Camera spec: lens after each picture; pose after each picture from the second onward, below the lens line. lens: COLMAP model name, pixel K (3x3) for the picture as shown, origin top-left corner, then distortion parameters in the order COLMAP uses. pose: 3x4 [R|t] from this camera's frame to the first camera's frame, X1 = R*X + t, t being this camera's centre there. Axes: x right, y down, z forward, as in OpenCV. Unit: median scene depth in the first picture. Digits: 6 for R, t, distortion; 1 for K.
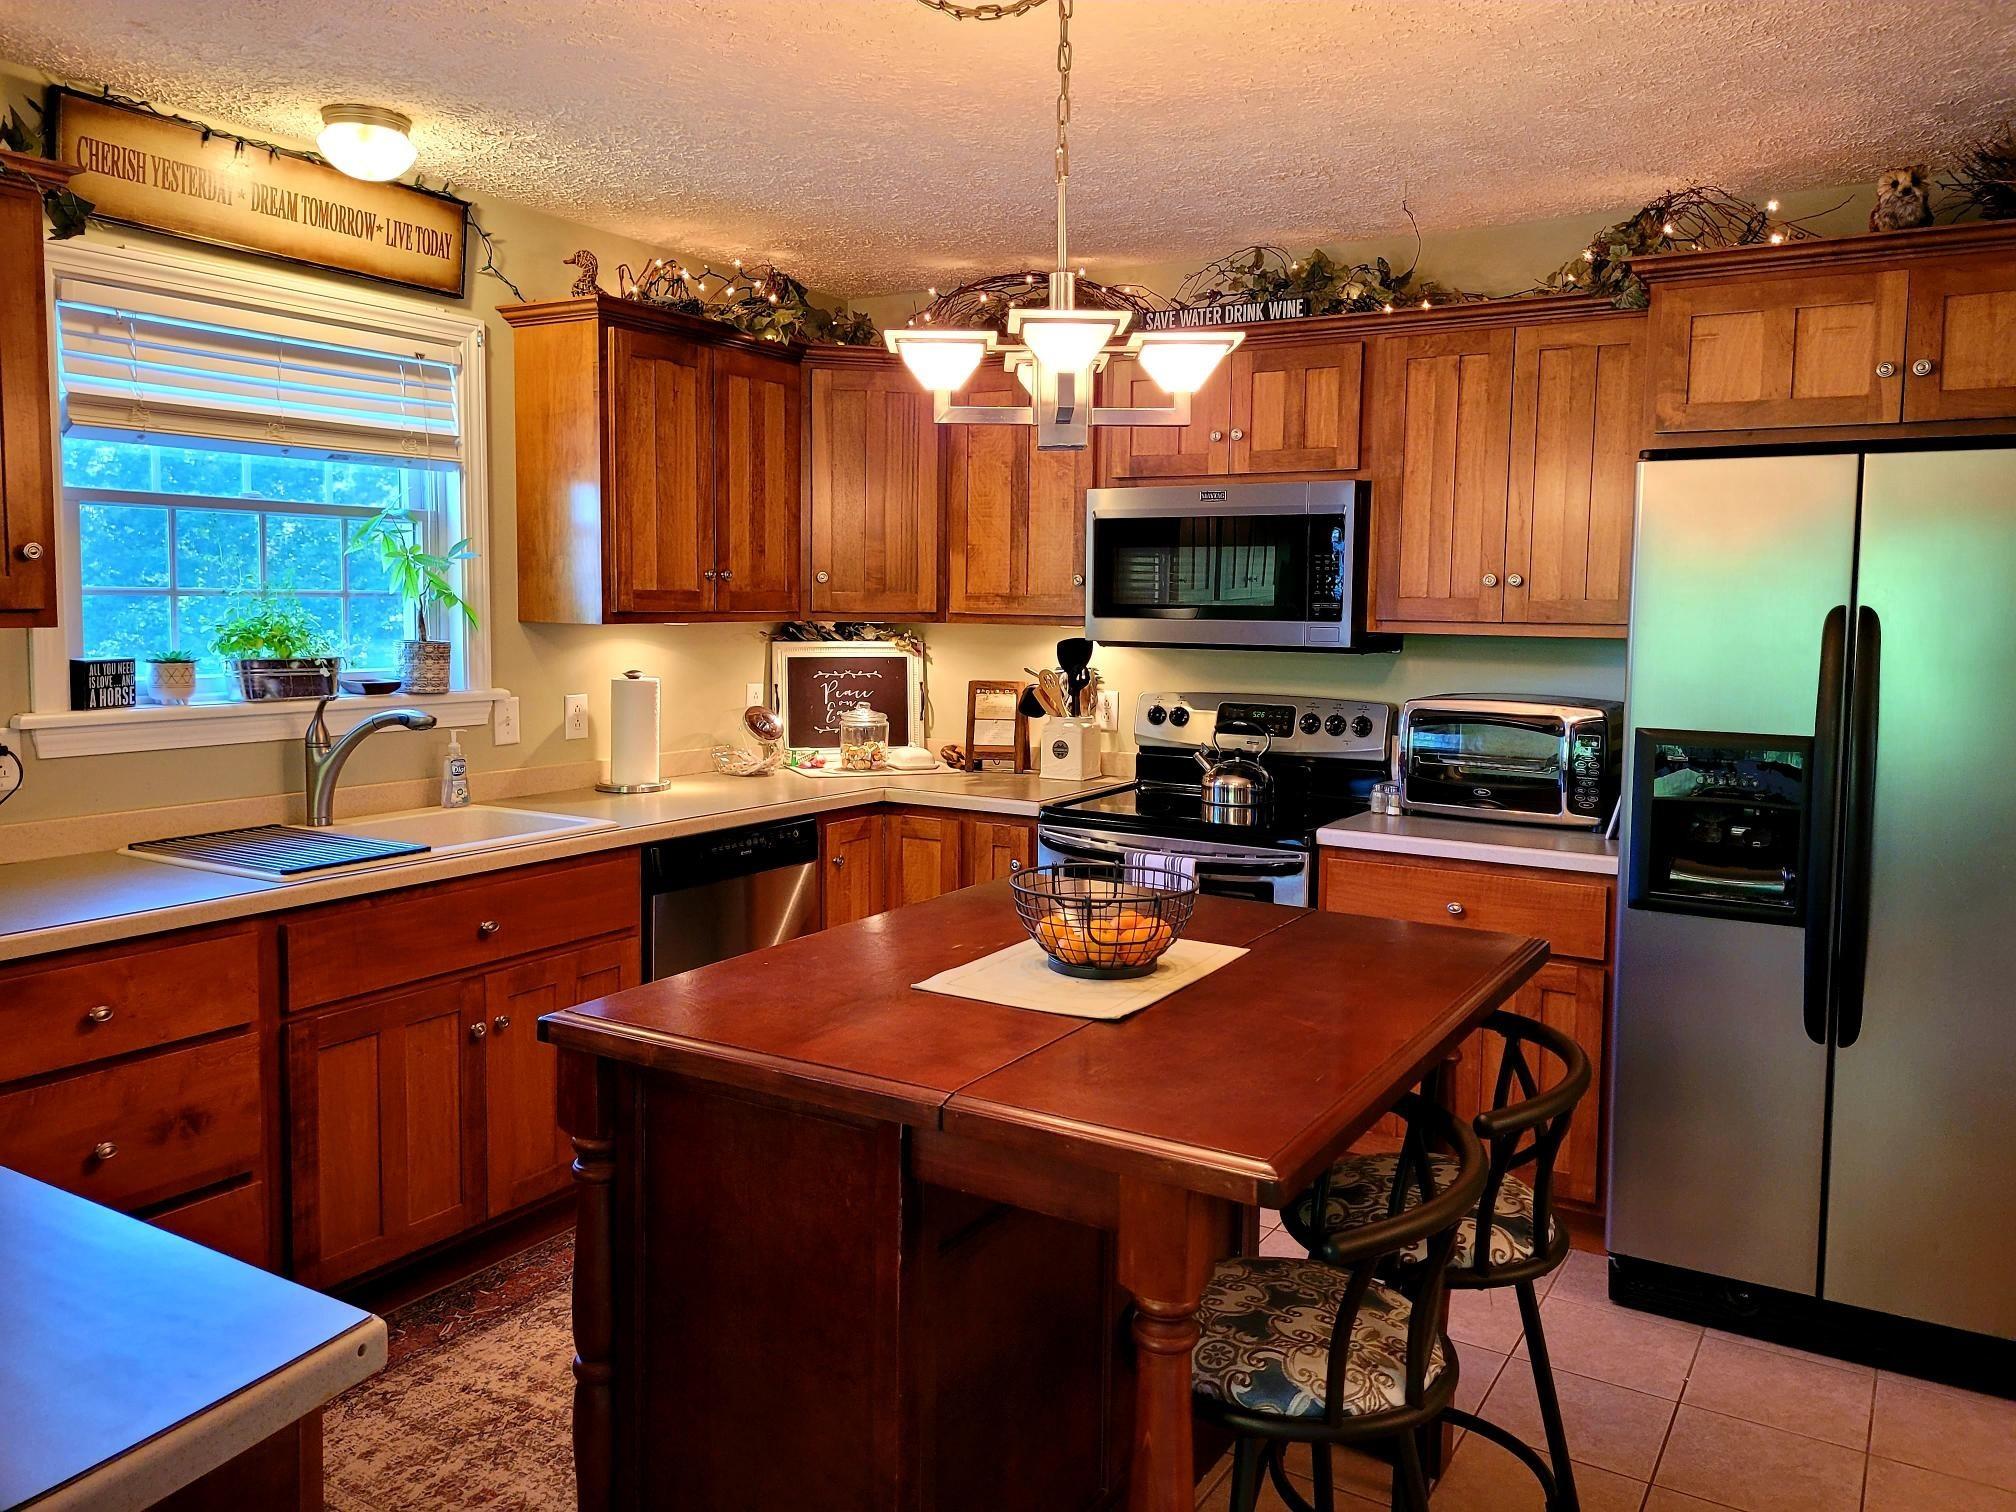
lens RADIAL K [[1508.8, 0, 1017.0], [0, 1508.8, 718.5], [0, 0, 1]] dist [0.042326, -0.035636]
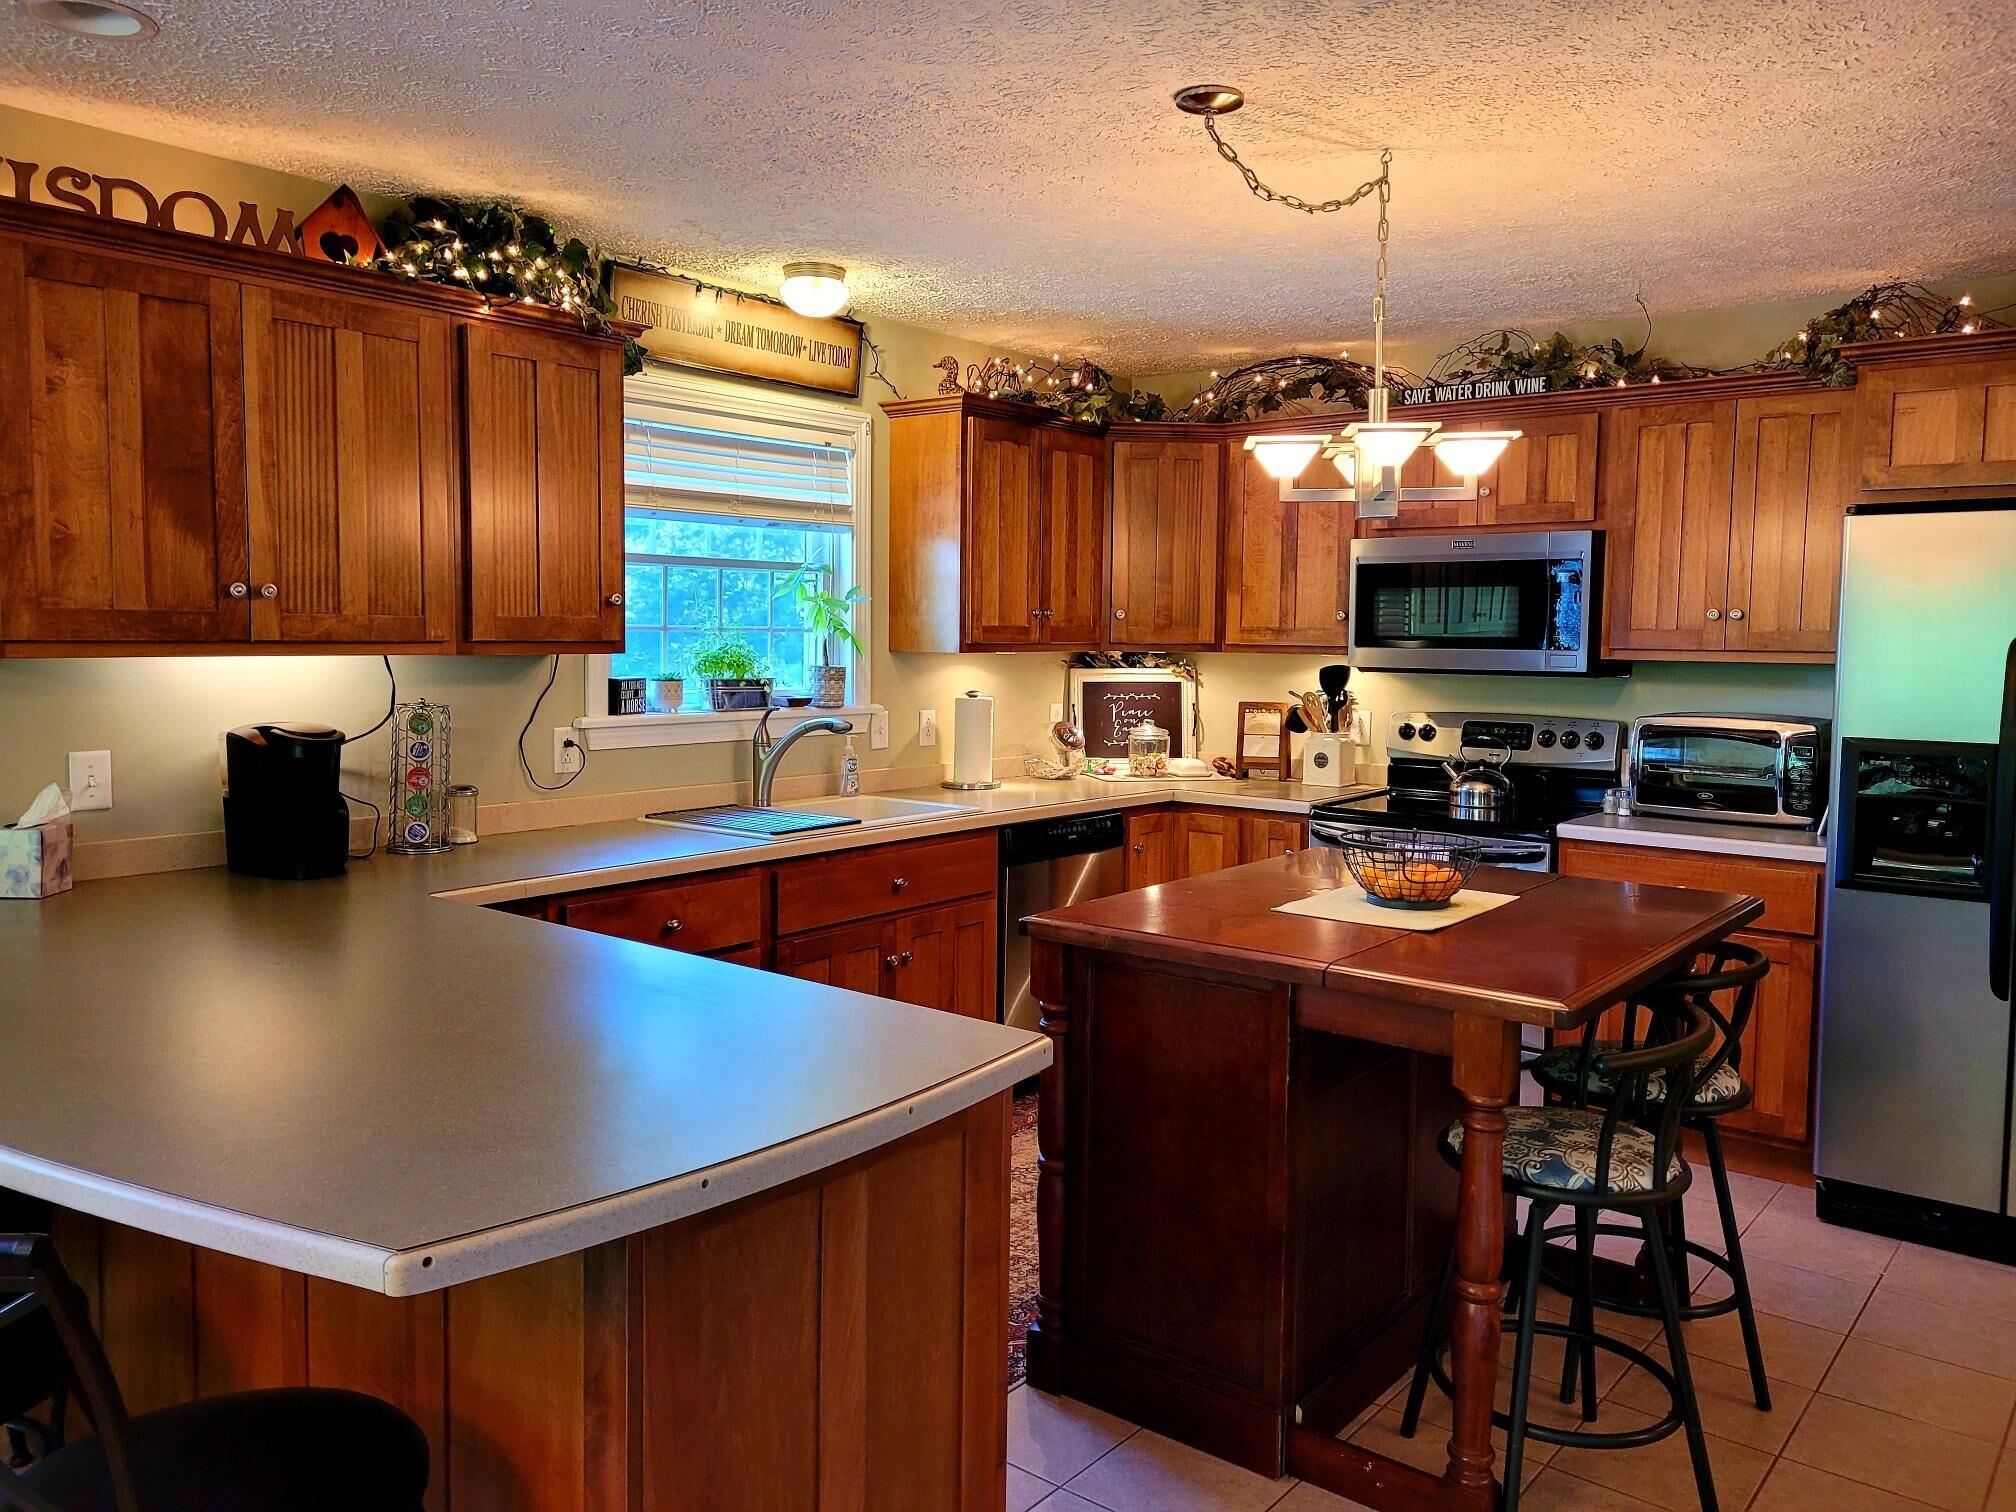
lens RADIAL K [[1522.2, 0, 979.3], [0, 1522.2, 739.3], [0, 0, 1]] dist [0.053766, -0.056811]
pose [[0.990342, 0.007568, -0.138437, -0.083536], [-0.008965, 0.999915, -0.009467, 0.021339], [0.138353, 0.010617, 0.990326, -0.251234]]
